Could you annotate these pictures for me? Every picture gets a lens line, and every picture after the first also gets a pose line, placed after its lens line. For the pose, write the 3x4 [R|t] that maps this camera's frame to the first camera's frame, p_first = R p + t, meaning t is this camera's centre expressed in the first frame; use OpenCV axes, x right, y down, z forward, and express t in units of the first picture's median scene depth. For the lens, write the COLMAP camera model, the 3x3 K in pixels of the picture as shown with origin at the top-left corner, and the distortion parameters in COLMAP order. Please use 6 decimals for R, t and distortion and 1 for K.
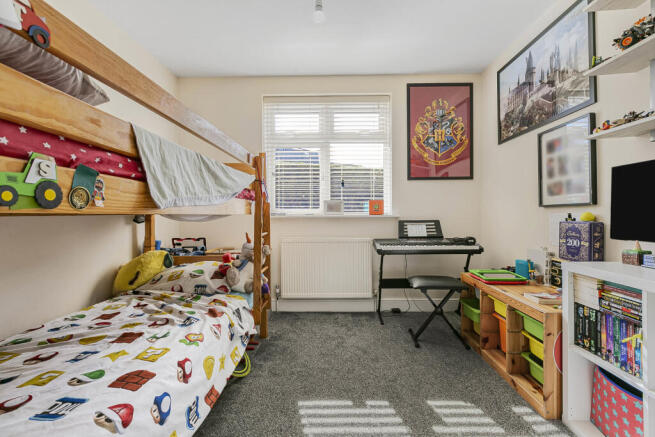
lens RADIAL K [[299.5, 0, 325.9], [0, 299.5, 213.9], [0, 0, 1]] dist [0.000541, -0.000452]
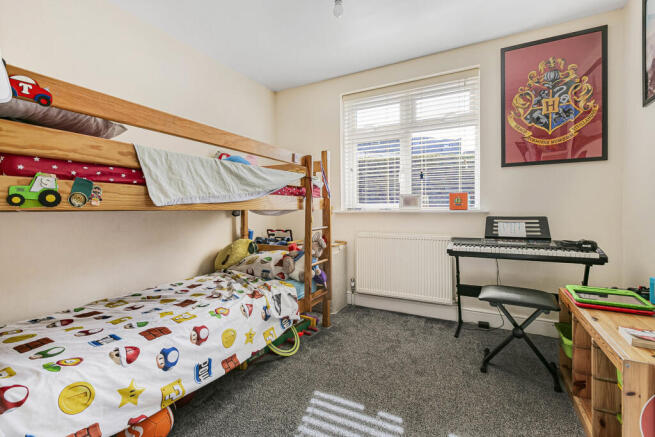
lens RADIAL K [[300.8, 0, 331.1], [0, 300.8, 208.5], [0, 0, 1]] dist [0.000009, 0.000154]
pose [[0.885453, -0.000627, -0.464729, 0.301079], [0.001541, 0.999998, 0.001589, -0.002654], [0.464727, -0.002123, 0.885452, 0.074047]]
